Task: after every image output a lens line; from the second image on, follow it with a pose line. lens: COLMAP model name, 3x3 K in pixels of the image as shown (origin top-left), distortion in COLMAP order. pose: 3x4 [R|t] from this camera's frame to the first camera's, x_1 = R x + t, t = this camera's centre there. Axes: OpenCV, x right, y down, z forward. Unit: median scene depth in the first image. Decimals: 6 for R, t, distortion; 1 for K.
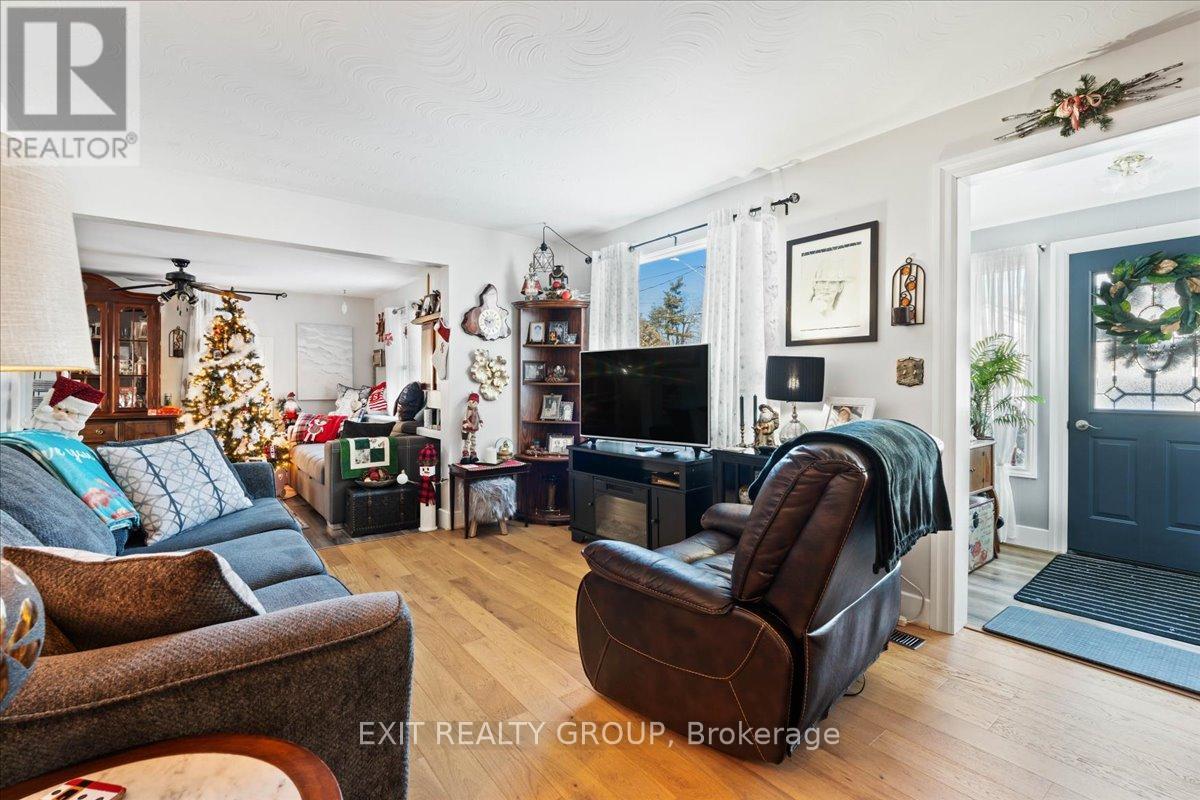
lens RADIAL K [[539.1, 0, 600.7], [0, 539.1, 388.1], [0, 0, 1]] dist [-0.002778, 0.000365]
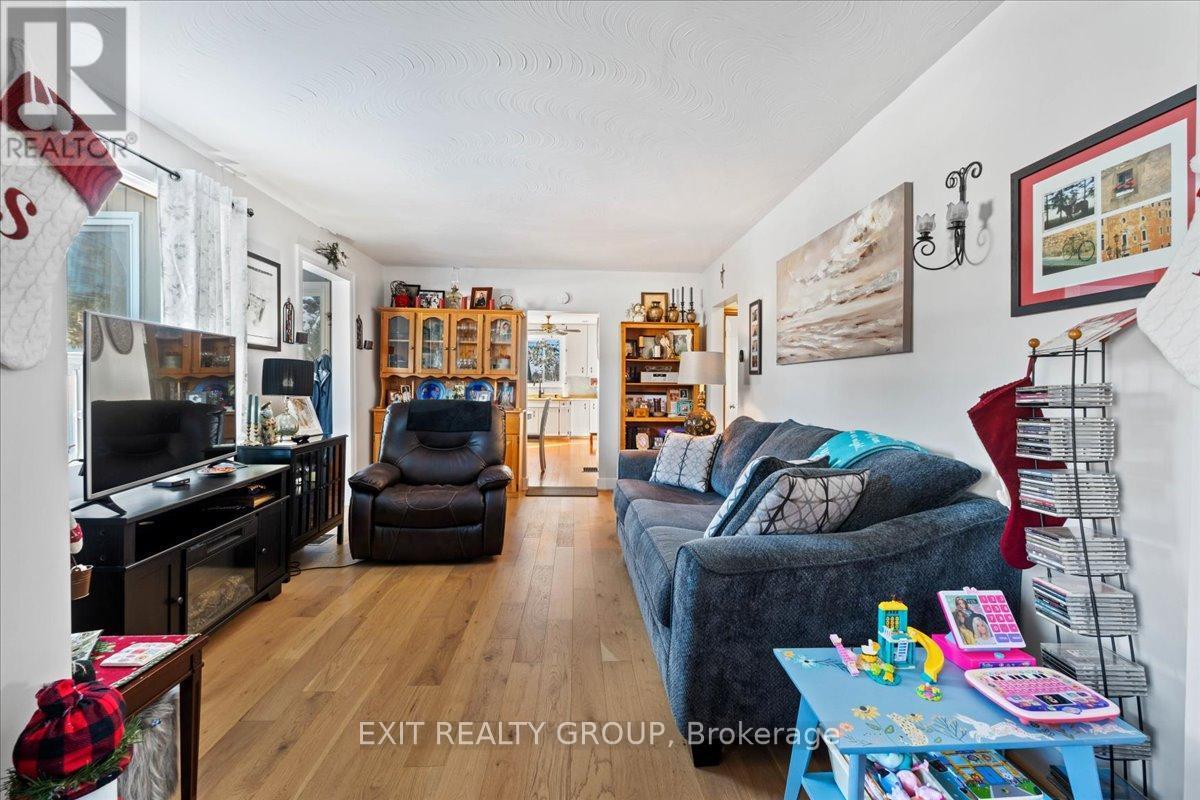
lens RADIAL K [[535.5, 0, 601.0], [0, 535.5, 382.6], [0, 0, 1]] dist [-0.002738, 0.000012]
pose [[-0.818552, -0.005471, 0.574407, -0.604361], [-0.004140, 0.999985, 0.003626, -0.010849], [-0.574418, 0.000590, -0.818562, 1.049930]]
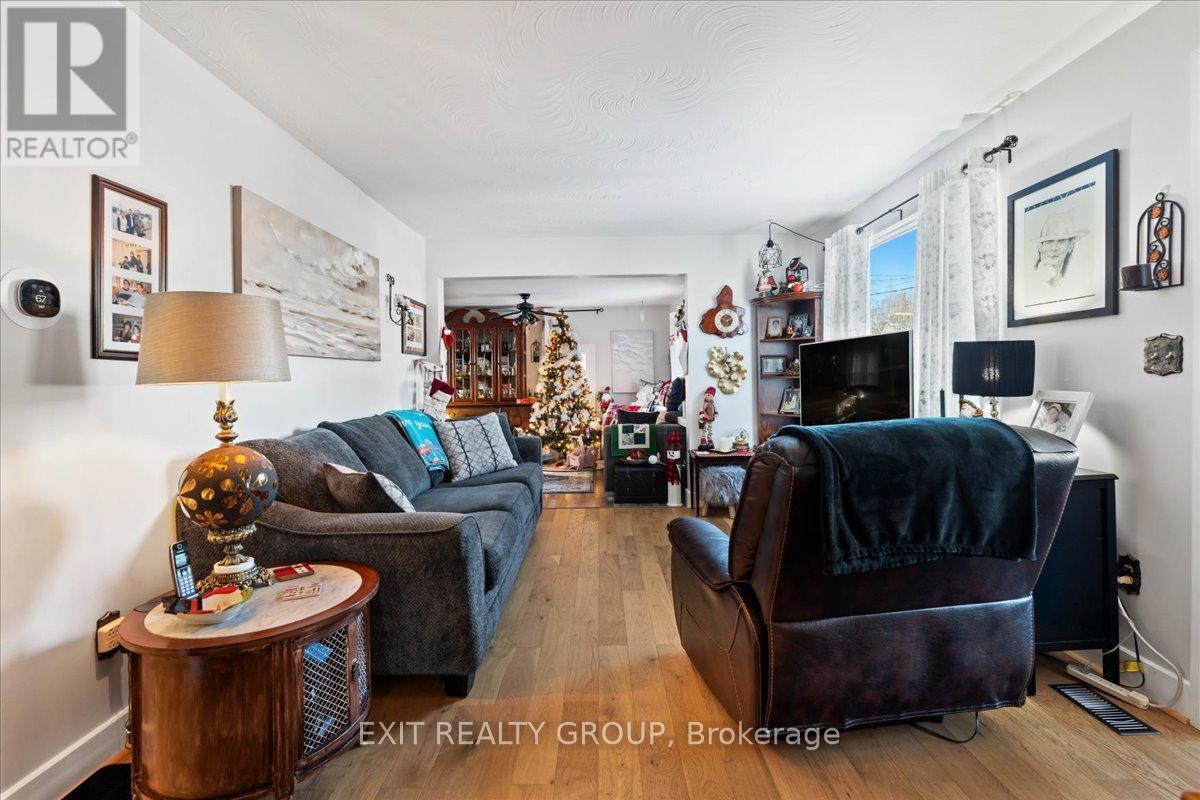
lens RADIAL K [[535.5, 0, 601.0], [0, 535.5, 382.6], [0, 0, 1]] dist [-0.002738, 0.000012]
pose [[0.793807, -0.010004, -0.608087, 0.252788], [0.011683, 0.999931, -0.001200, -0.000782], [0.608058, -0.006152, 0.793869, -0.002410]]
